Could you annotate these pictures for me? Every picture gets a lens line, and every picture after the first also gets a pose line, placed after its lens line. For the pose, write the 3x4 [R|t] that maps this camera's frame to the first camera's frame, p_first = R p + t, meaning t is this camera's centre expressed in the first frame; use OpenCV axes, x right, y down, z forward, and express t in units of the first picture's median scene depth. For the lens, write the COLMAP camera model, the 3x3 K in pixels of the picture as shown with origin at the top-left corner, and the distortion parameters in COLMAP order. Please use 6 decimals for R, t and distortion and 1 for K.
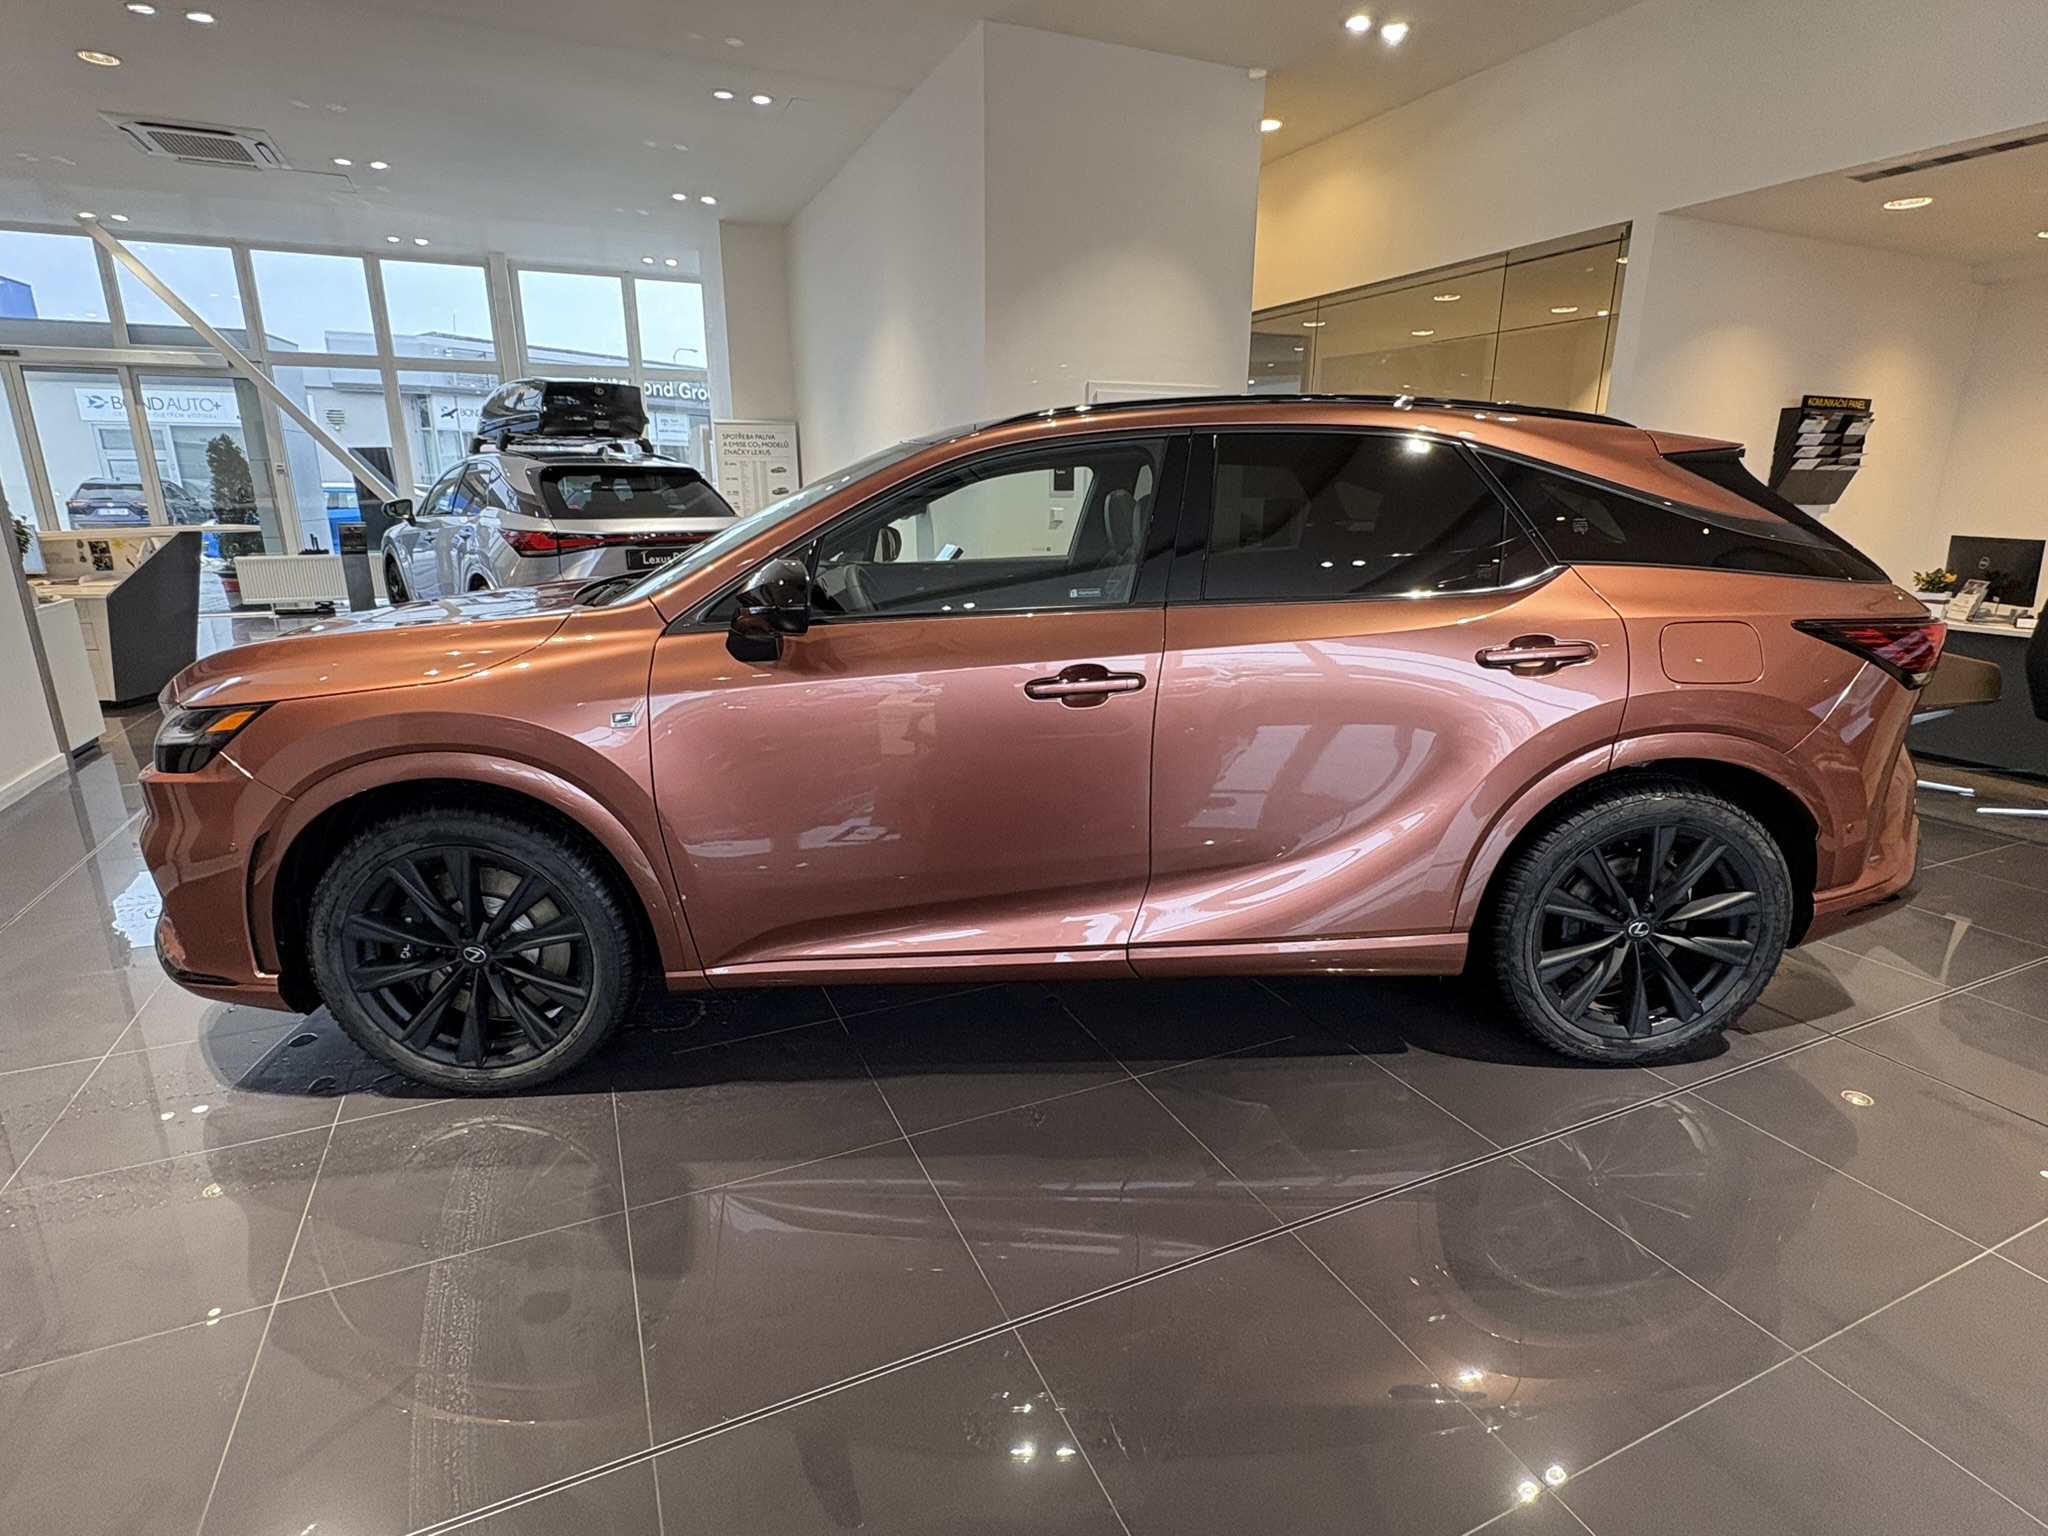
lens RADIAL K [[1032.1, 0, 1011.3], [0, 1032.1, 774.9], [0, 0, 1]] dist [-0.000453, -0.000997]
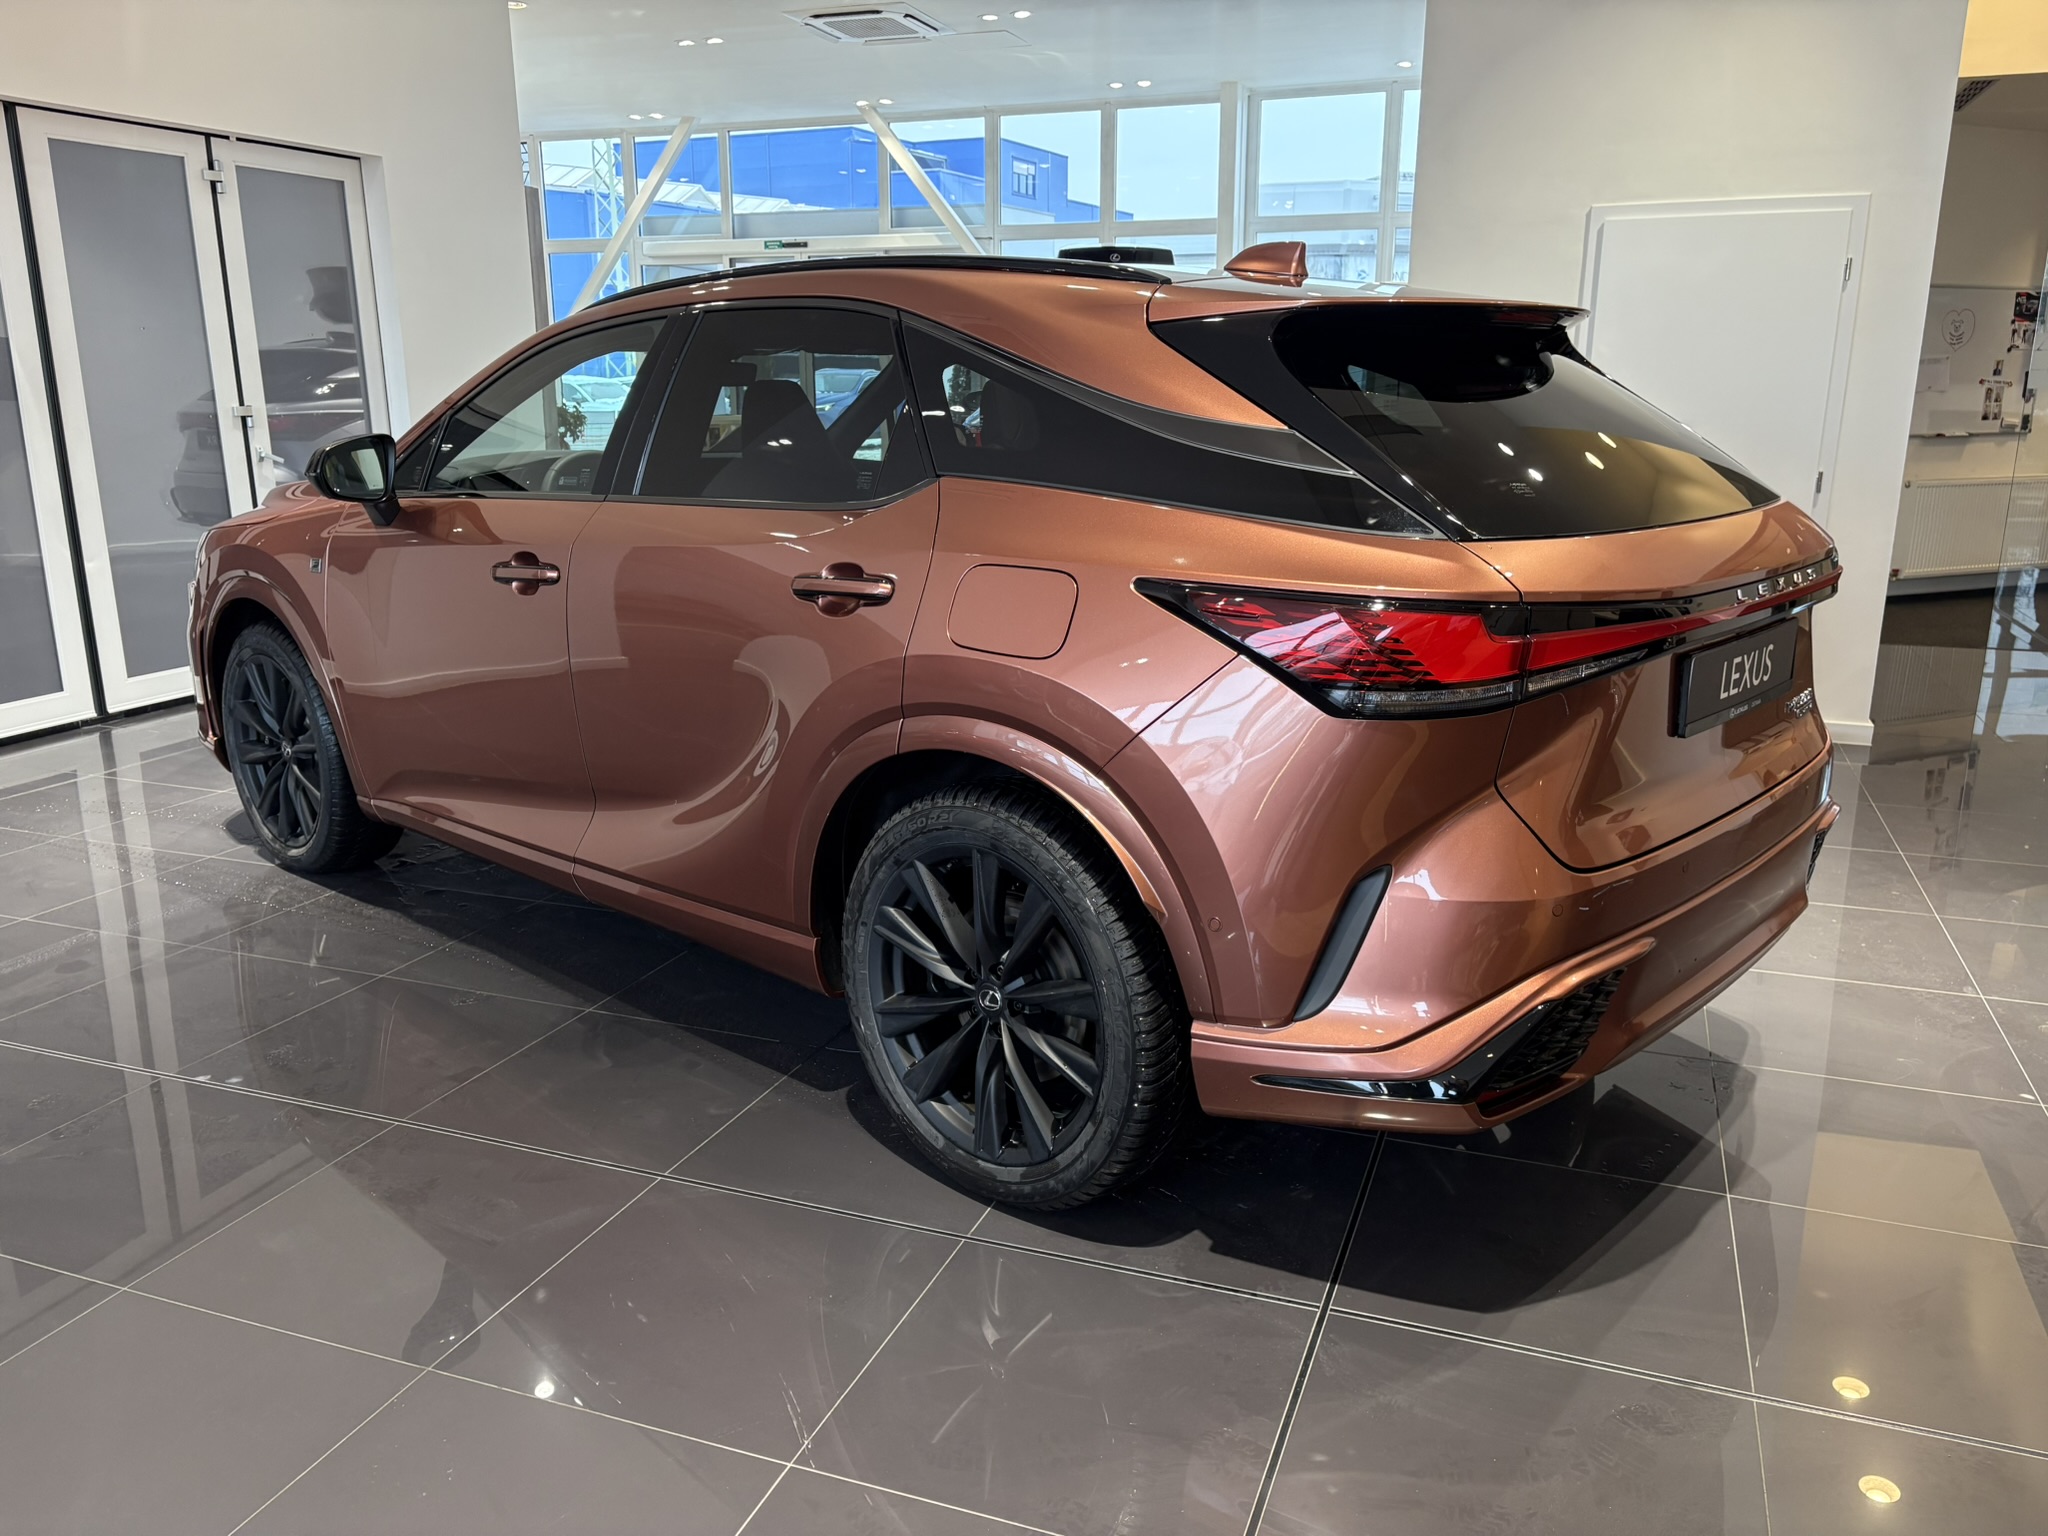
lens RADIAL K [[1558.3, 0, 1013.2], [0, 1558.3, 770.0], [0, 0, 1]] dist [0.033826, -0.031718]
pose [[0.705241, 0.173196, -0.687487, 0.617194], [-0.190015, 0.980400, 0.052067, -0.028833], [0.683030, 0.093913, 0.724327, 0.106932]]
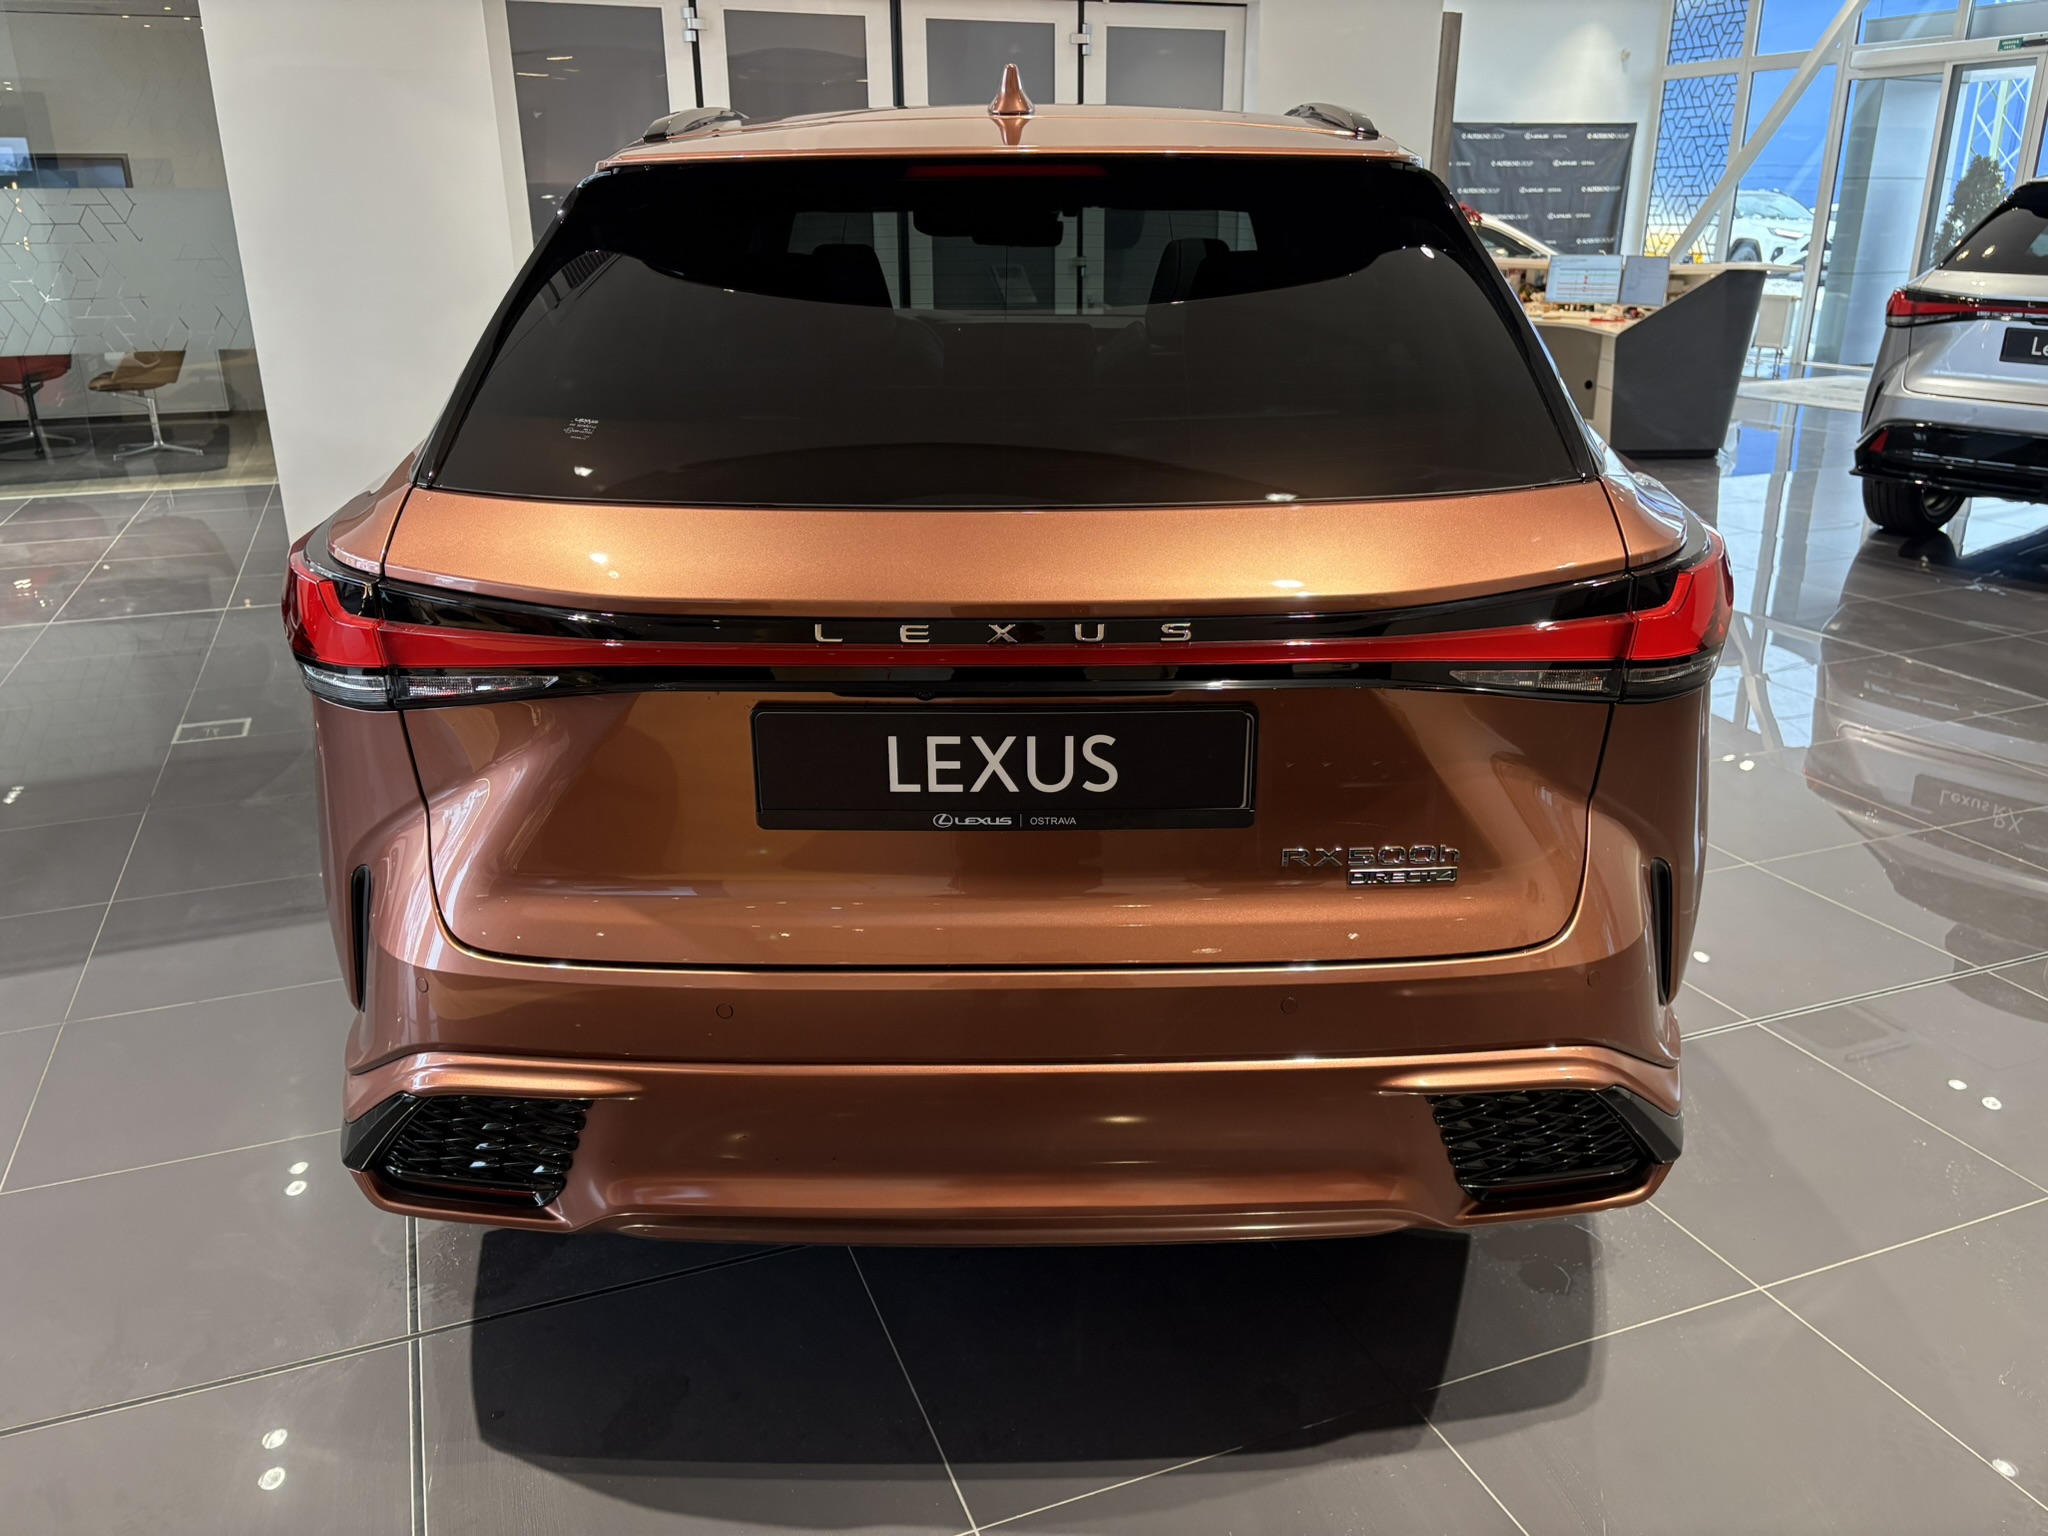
lens RADIAL K [[1558.3, 0, 1037.1], [0, 1558.3, 758.3], [0, 0, 1]] dist [0.033826, -0.031718]
pose [[-0.045518, 0.328660, -0.943351, 0.718250], [-0.264875, 0.906559, 0.328622, -0.174260], [0.963208, 0.264828, 0.045789, 0.590608]]
